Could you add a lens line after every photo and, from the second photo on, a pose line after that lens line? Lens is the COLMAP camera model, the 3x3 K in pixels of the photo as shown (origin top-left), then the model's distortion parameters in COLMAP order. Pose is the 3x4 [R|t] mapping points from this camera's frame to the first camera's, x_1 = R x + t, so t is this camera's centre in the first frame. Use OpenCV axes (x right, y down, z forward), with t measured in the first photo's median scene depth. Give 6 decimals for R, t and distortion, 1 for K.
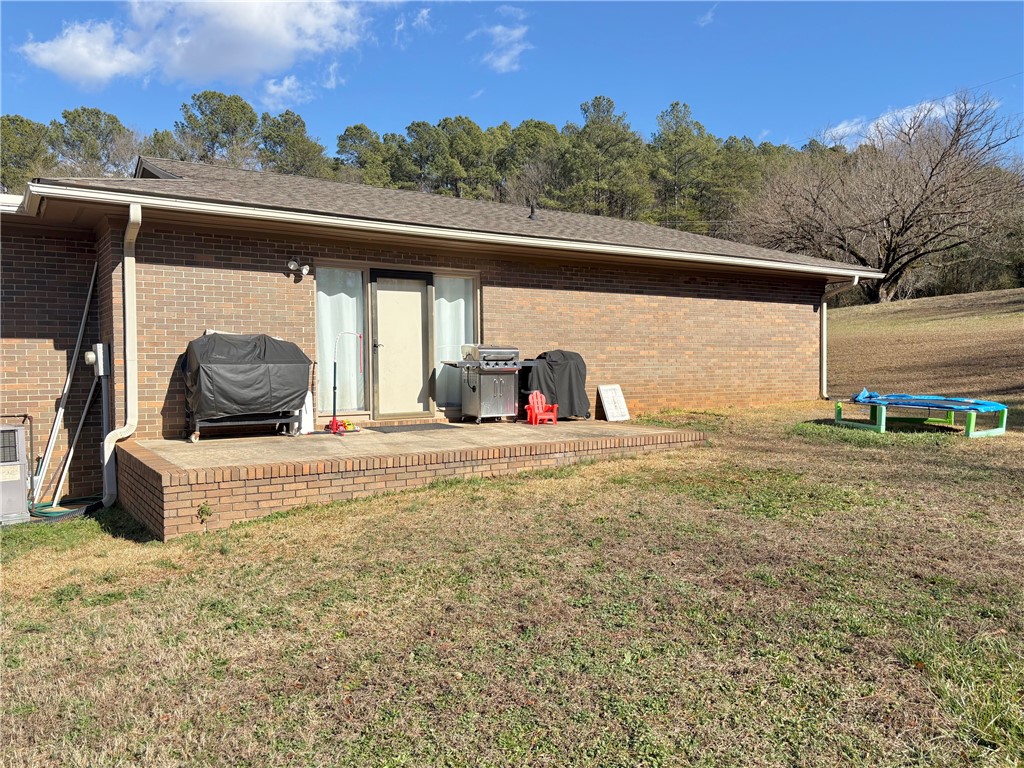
lens RADIAL K [[783.4, 0, 512.0], [0, 783.4, 384.0], [0, 0, 1]] dist [0.072877, -0.045503]
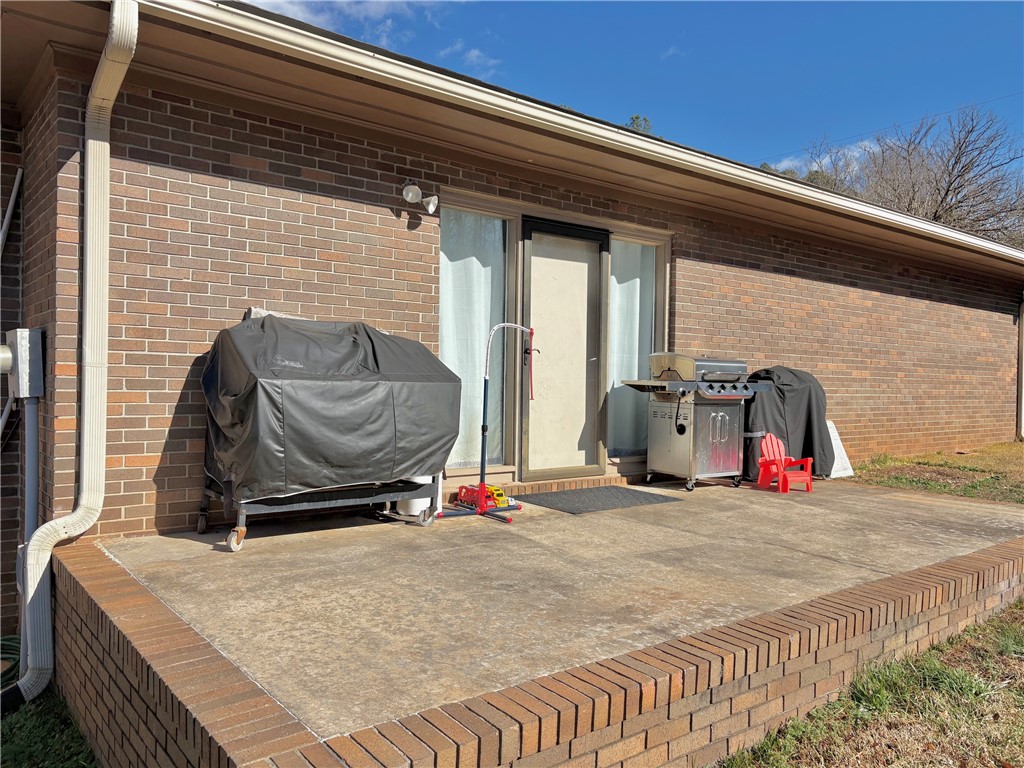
lens RADIAL K [[783.4, 0, 512.0], [0, 783.4, 384.0], [0, 0, 1]] dist [0.072877, -0.045503]
pose [[0.995862, 0.023702, 0.087730, -0.249823], [-0.021956, 0.999542, -0.020817, -0.013809], [-0.088184, 0.018804, 0.995927, 0.466184]]
